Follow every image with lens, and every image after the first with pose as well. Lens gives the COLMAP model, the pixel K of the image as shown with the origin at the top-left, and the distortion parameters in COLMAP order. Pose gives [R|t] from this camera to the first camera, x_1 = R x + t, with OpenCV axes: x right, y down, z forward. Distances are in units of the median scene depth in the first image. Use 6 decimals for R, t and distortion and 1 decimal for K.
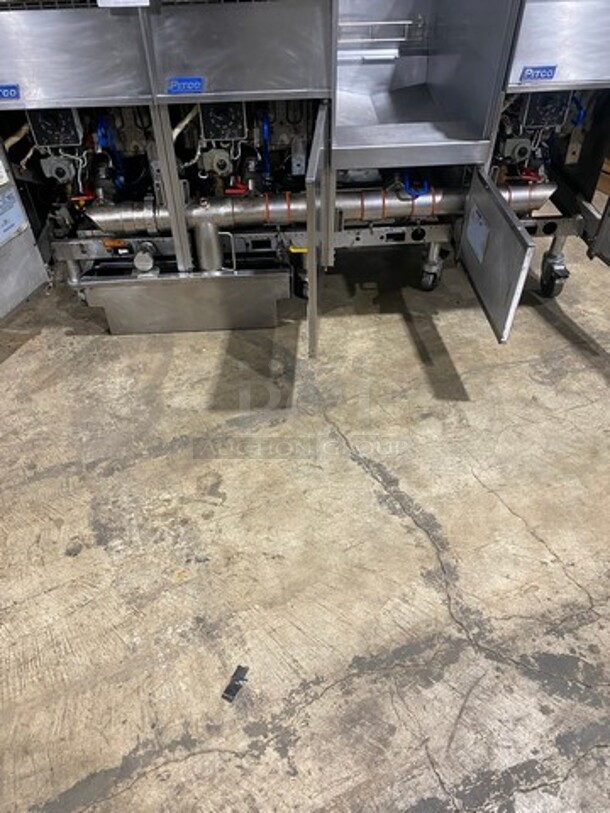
lens RADIAL K [[614.6, 0, 306.7], [0, 614.6, 407.5], [0, 0, 1]] dist [0.031025, -0.032699]
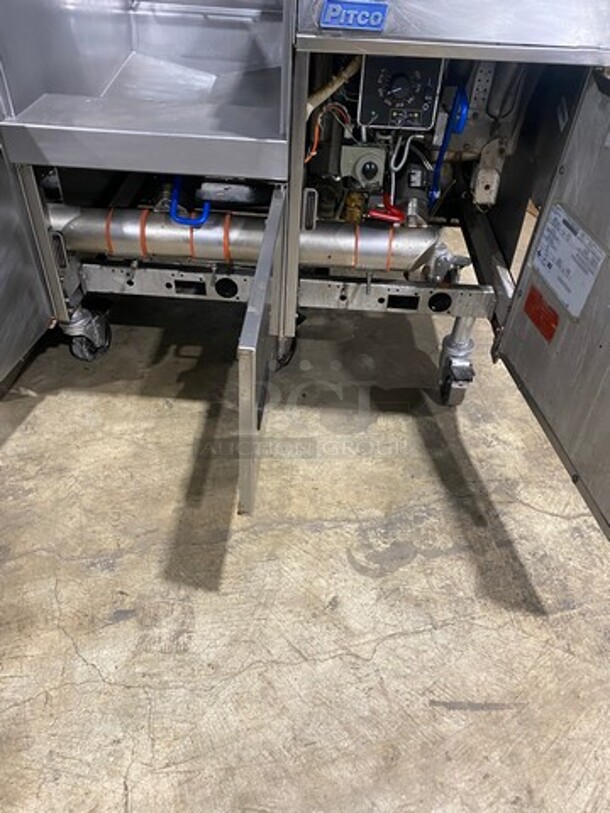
lens RADIAL K [[614.6, 0, 306.5], [0, 614.6, 403.9], [0, 0, 1]] dist [0.031025, -0.032699]
pose [[0.989736, 0.127584, -0.064385, 0.344584], [-0.130090, 0.990836, -0.036334, -0.163935], [0.059159, 0.044336, 0.997264, 0.417715]]
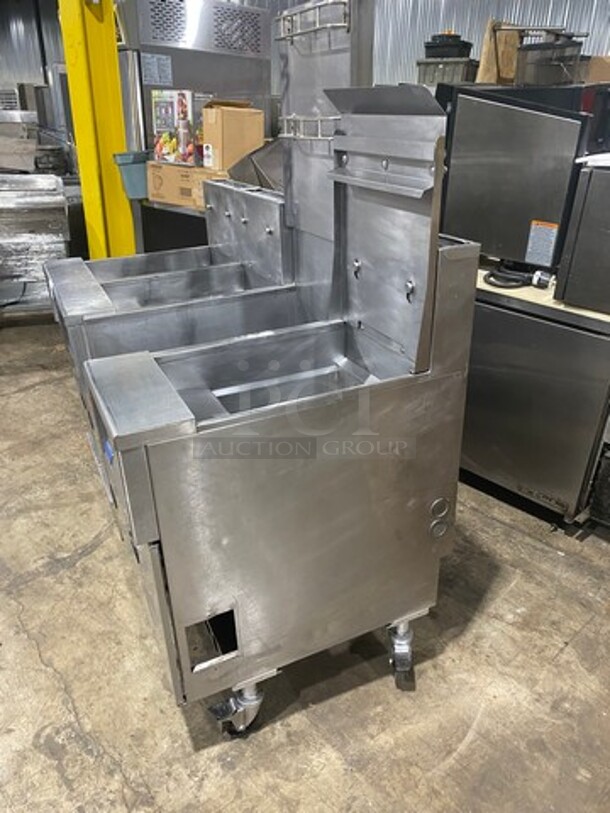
lens RADIAL K [[614.6, 0, 309.0], [0, 614.6, 408.0], [0, 0, 1]] dist [0.031025, -0.032699]
pose [[0.348910, 0.407350, -0.843995, 1.095001], [-0.620970, 0.775002, 0.117340, -0.773614], [0.701896, 0.483155, 0.523358, 0.561146]]
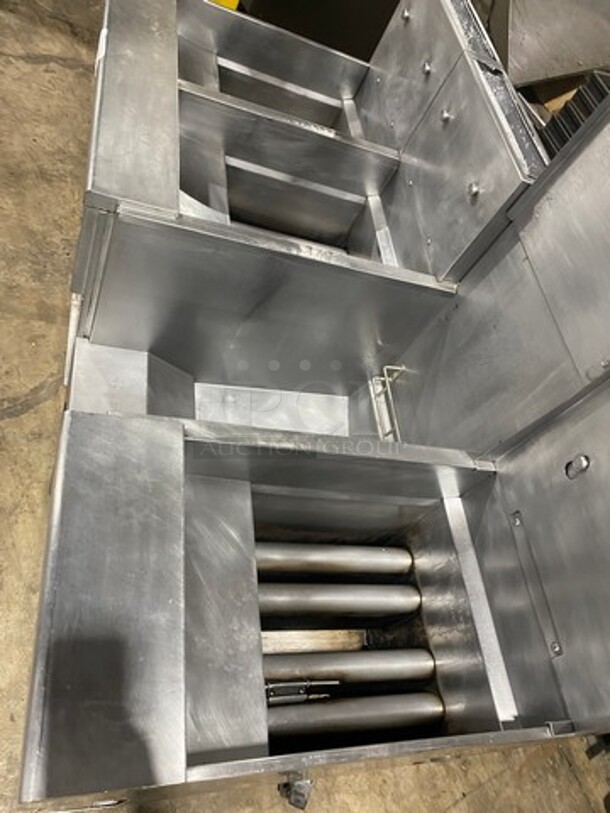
lens RADIAL K [[614.6, 0, 306.0], [0, 614.6, 406.5], [0, 0, 1]] dist [0.031025, -0.032699]
pose [[0.031890, 0.833631, -0.551401, 0.511997], [-0.918247, 0.242308, 0.313225, -0.834962], [0.394723, 0.496333, 0.773206, 0.476751]]
